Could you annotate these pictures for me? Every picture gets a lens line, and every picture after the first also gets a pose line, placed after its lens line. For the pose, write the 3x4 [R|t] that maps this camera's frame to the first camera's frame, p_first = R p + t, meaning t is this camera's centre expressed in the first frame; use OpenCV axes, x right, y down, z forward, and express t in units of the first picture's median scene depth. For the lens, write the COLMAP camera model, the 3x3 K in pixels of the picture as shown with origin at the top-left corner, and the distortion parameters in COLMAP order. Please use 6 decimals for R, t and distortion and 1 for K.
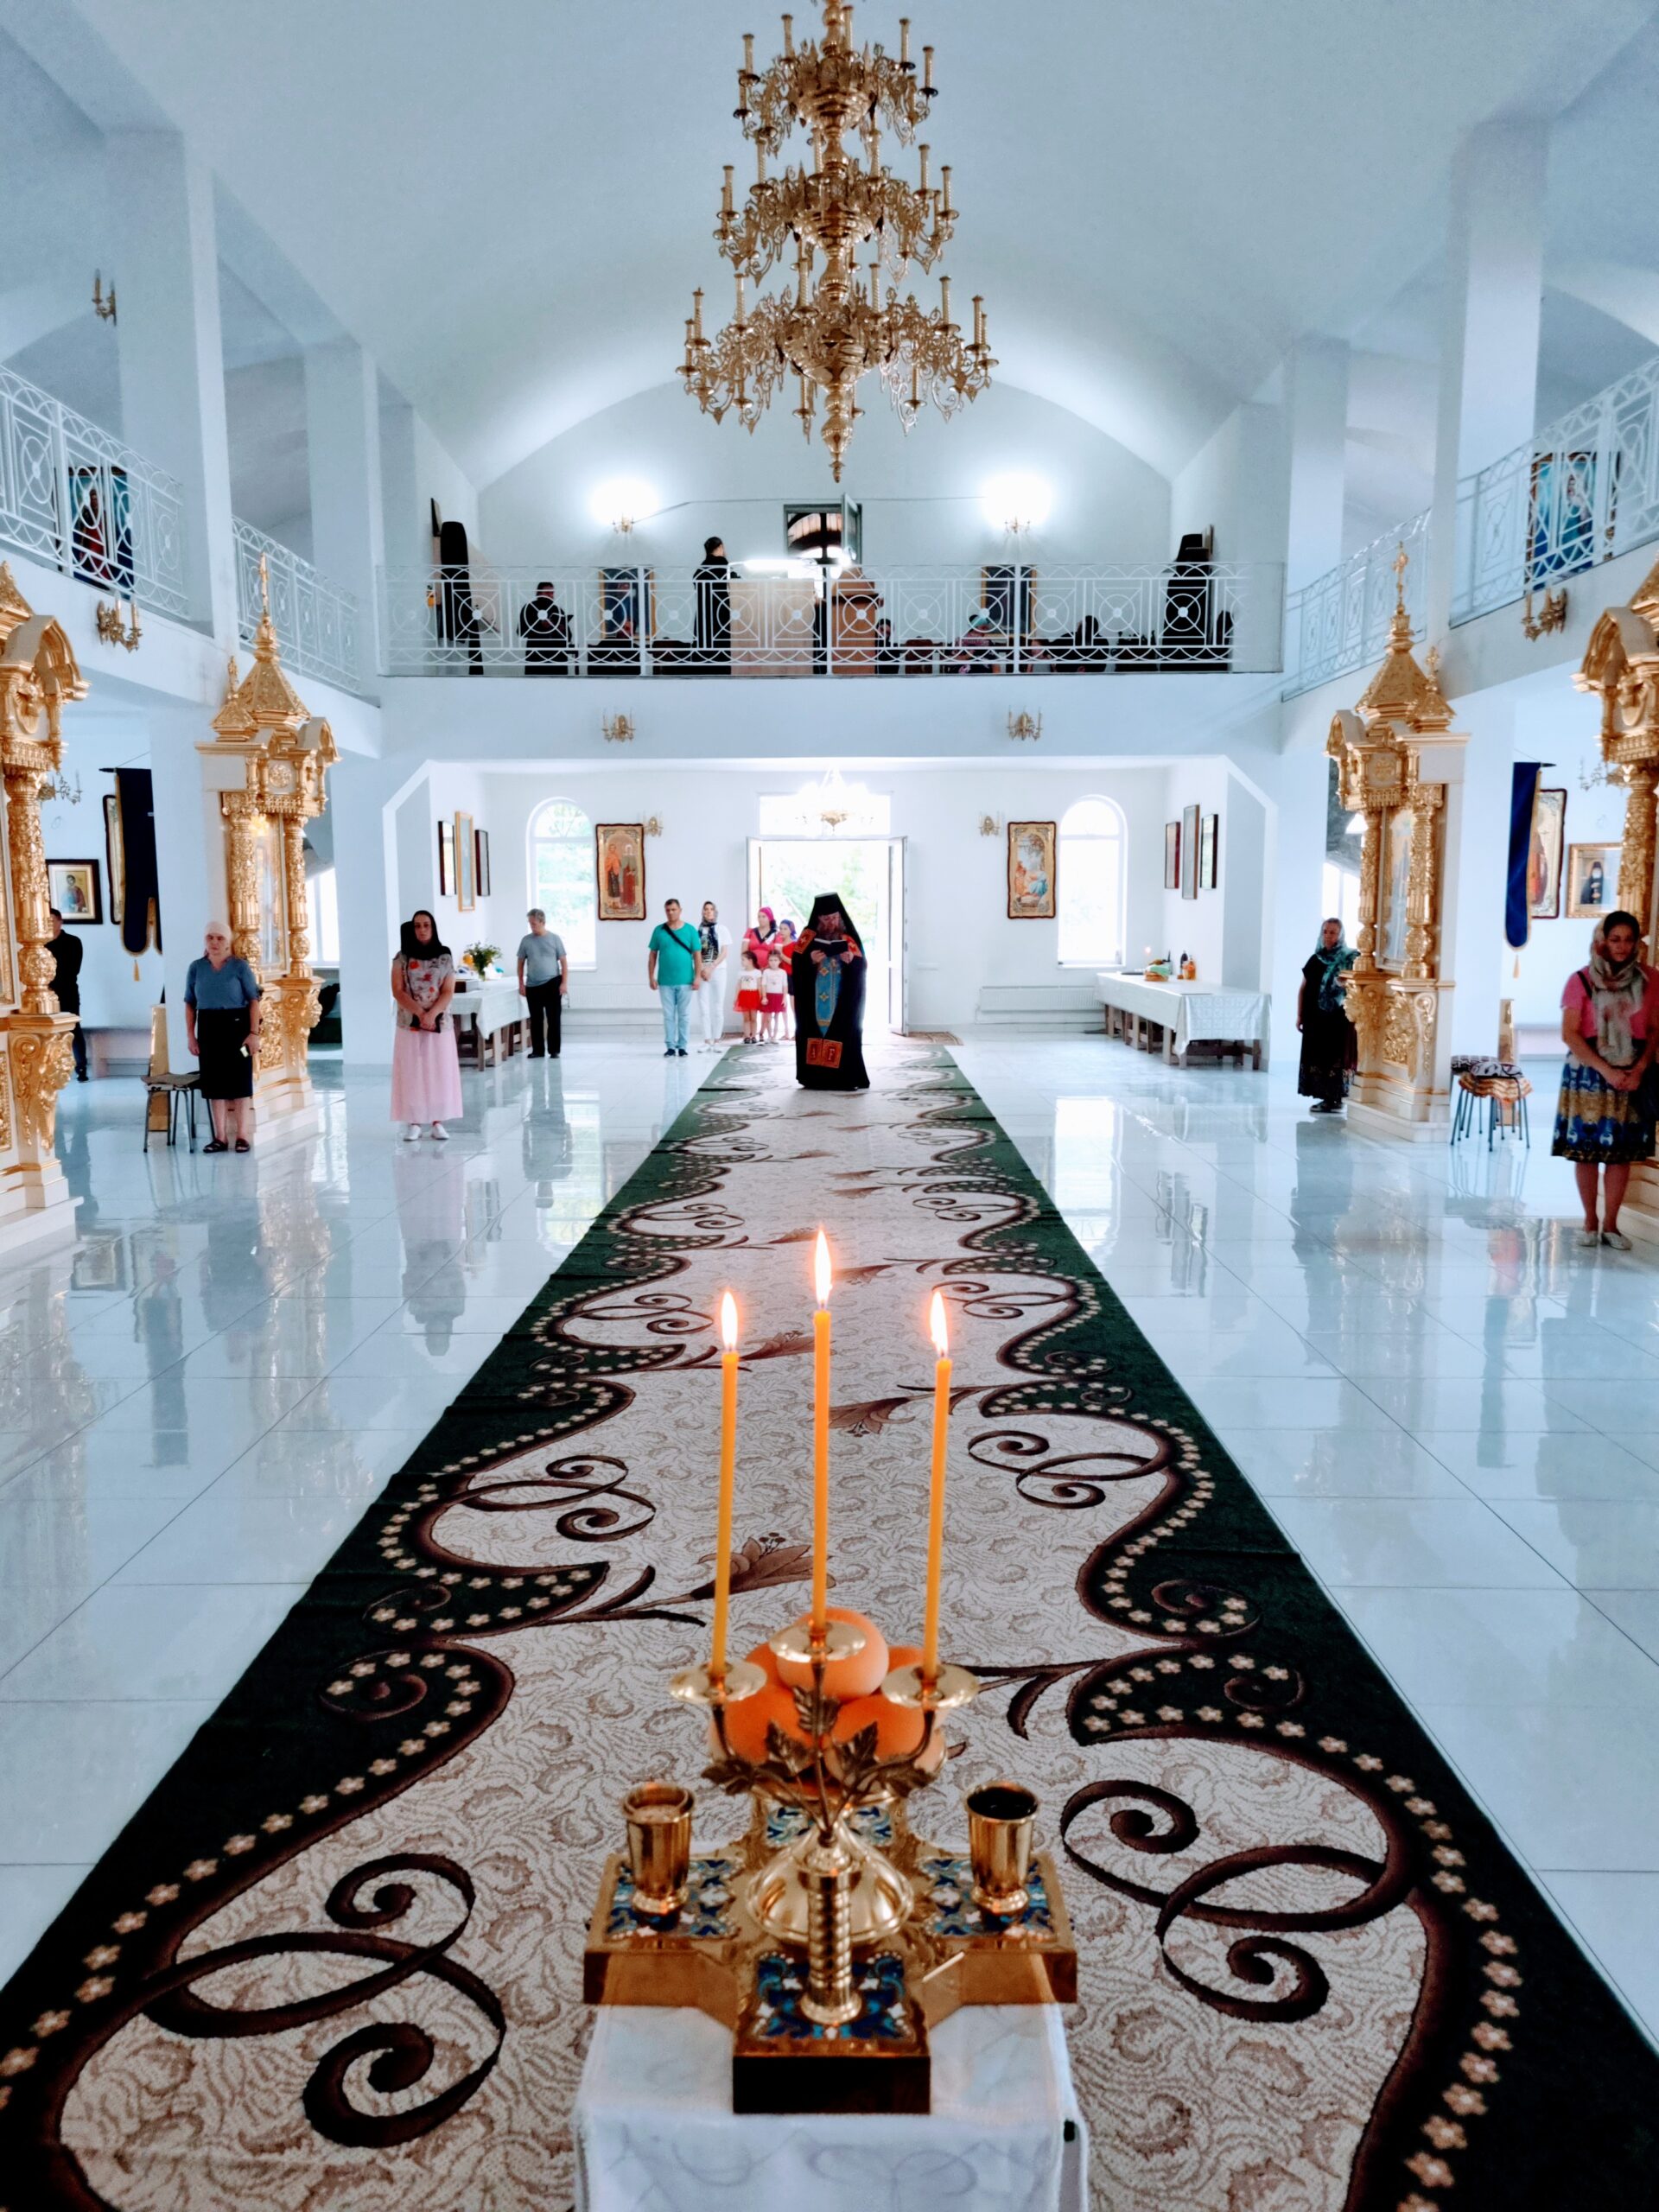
lens RADIAL K [[1661.2, 0, 822.0], [0, 1661.2, 1117.2], [0, 0, 1]] dist [0.070095, -0.055337]
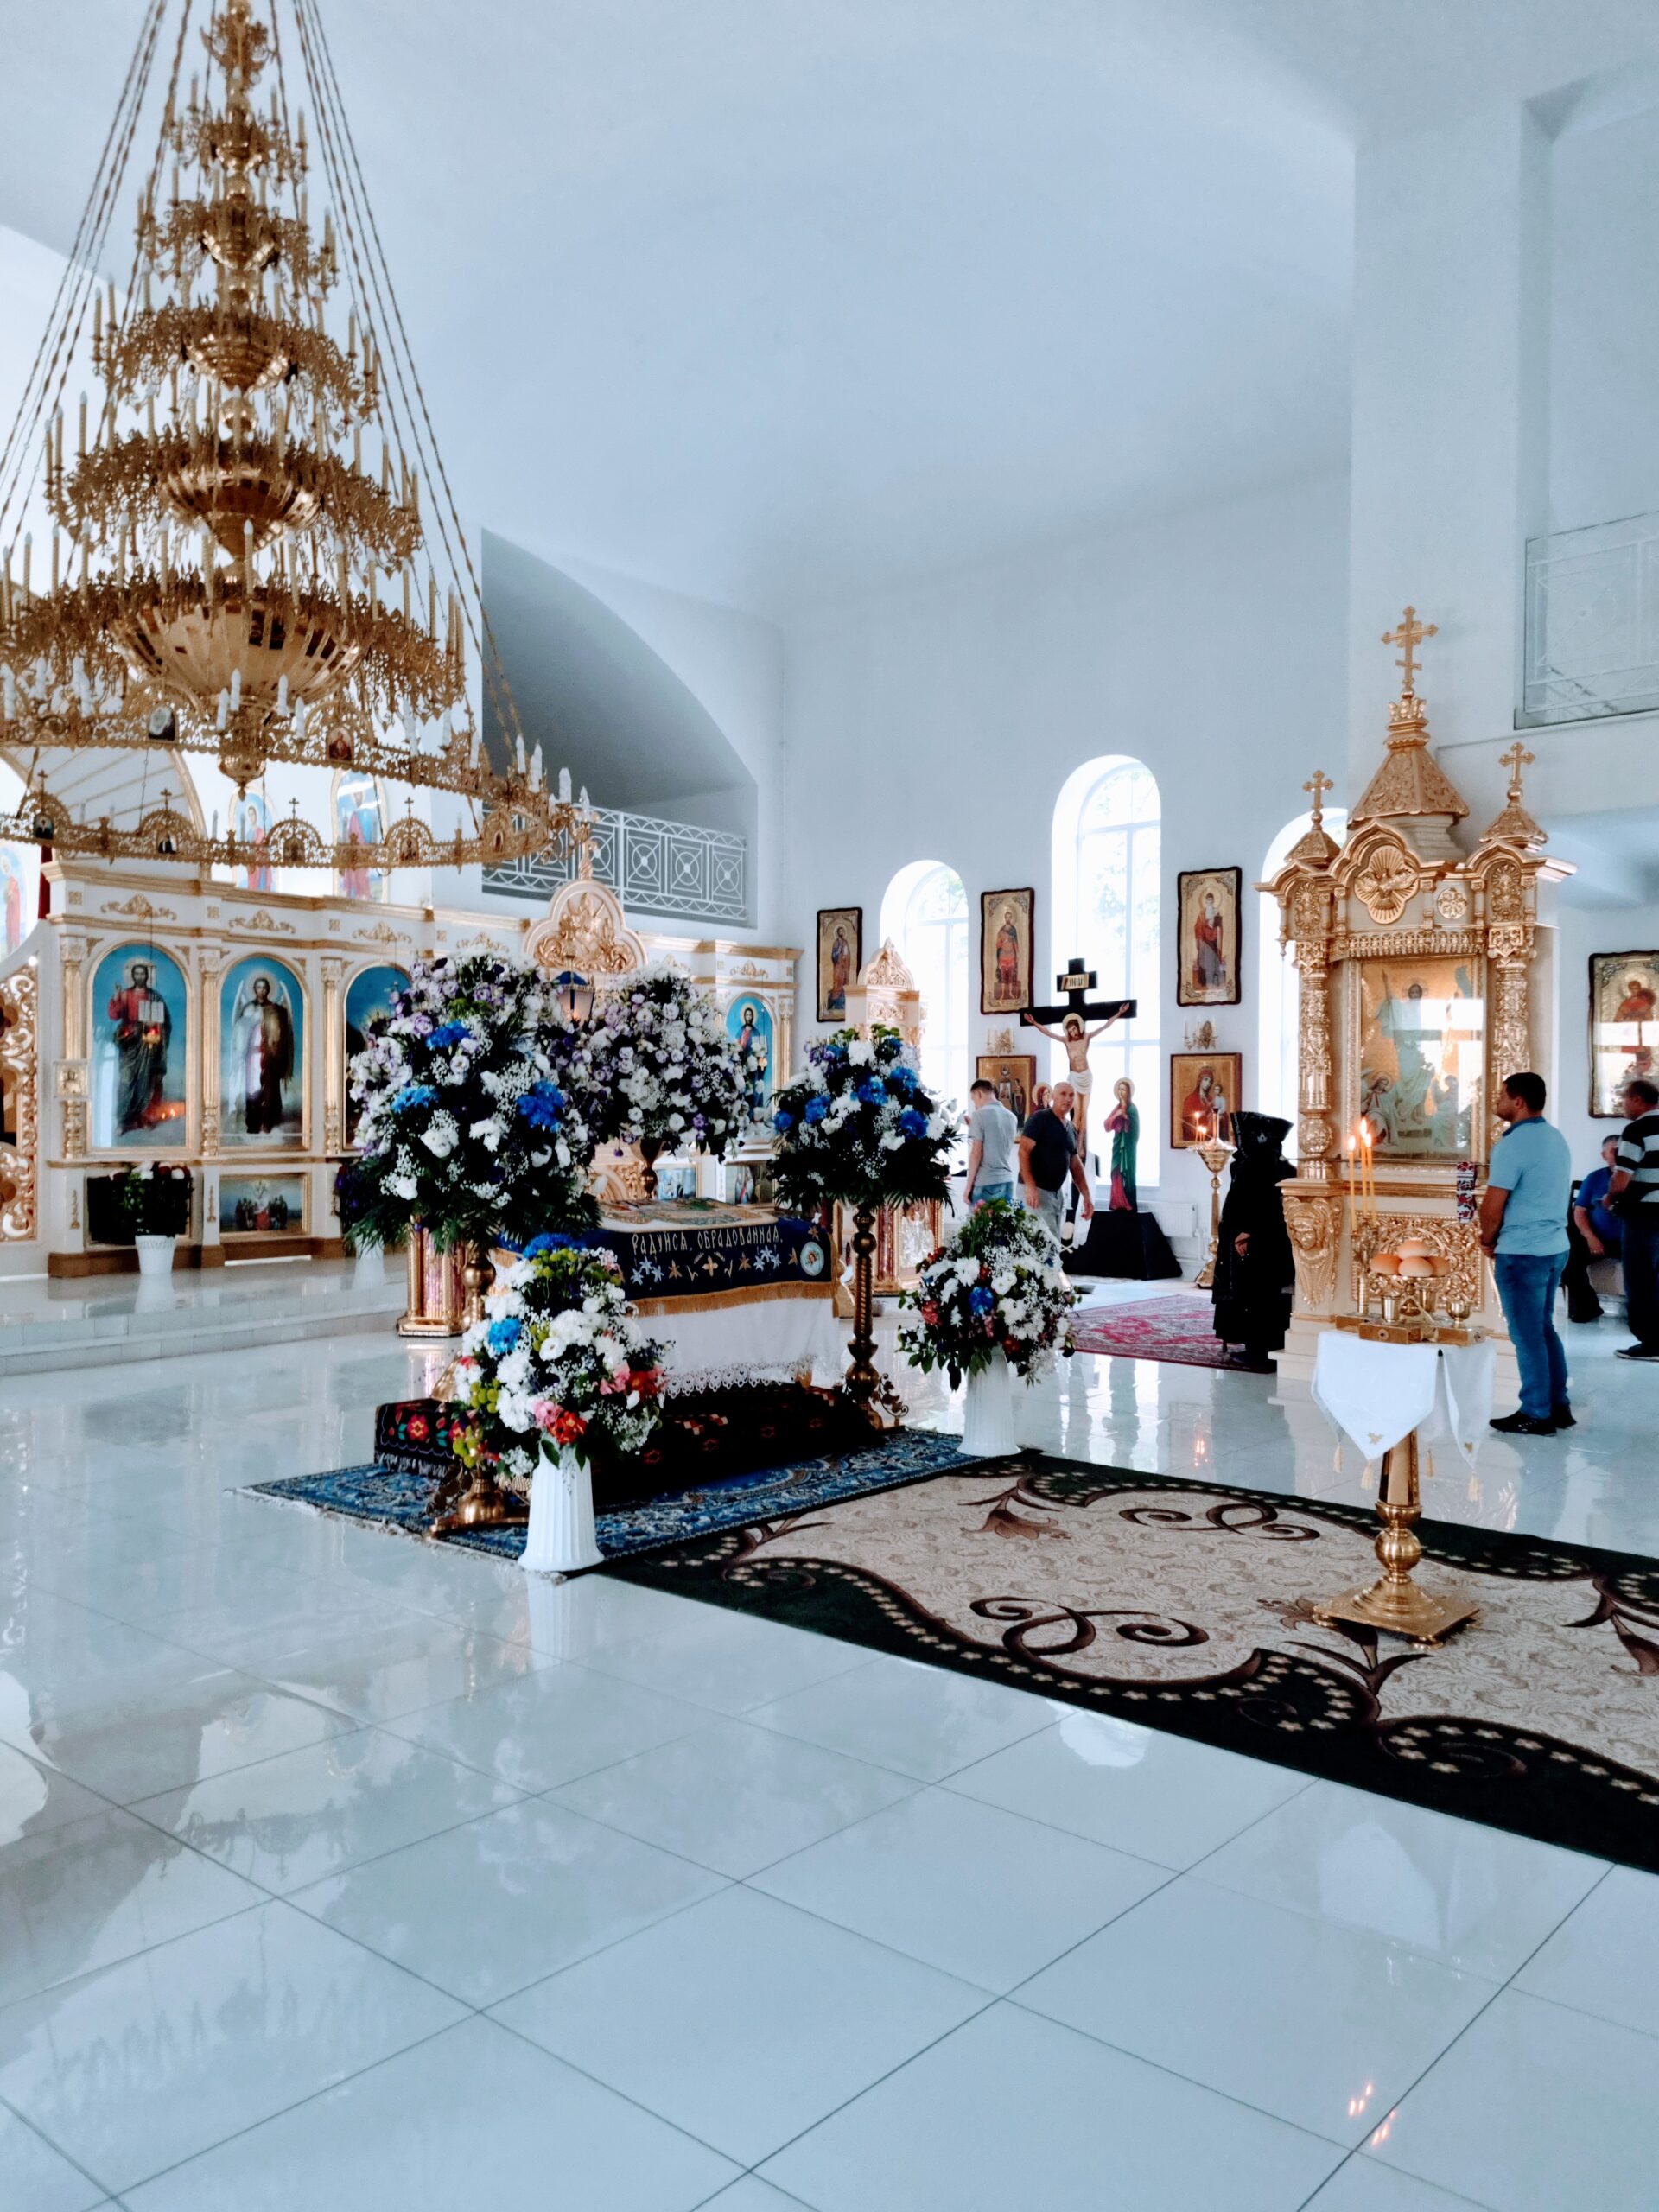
lens RADIAL K [[1661.2, 0, 822.0], [0, 1661.2, 1117.2], [0, 0, 1]] dist [0.070095, -0.055337]
pose [[-0.634285, 0.003388, -0.773092, 1.010264], [-0.106214, 0.990126, 0.091482, -0.156696], [0.765769, 0.140139, -0.627662, 1.508294]]
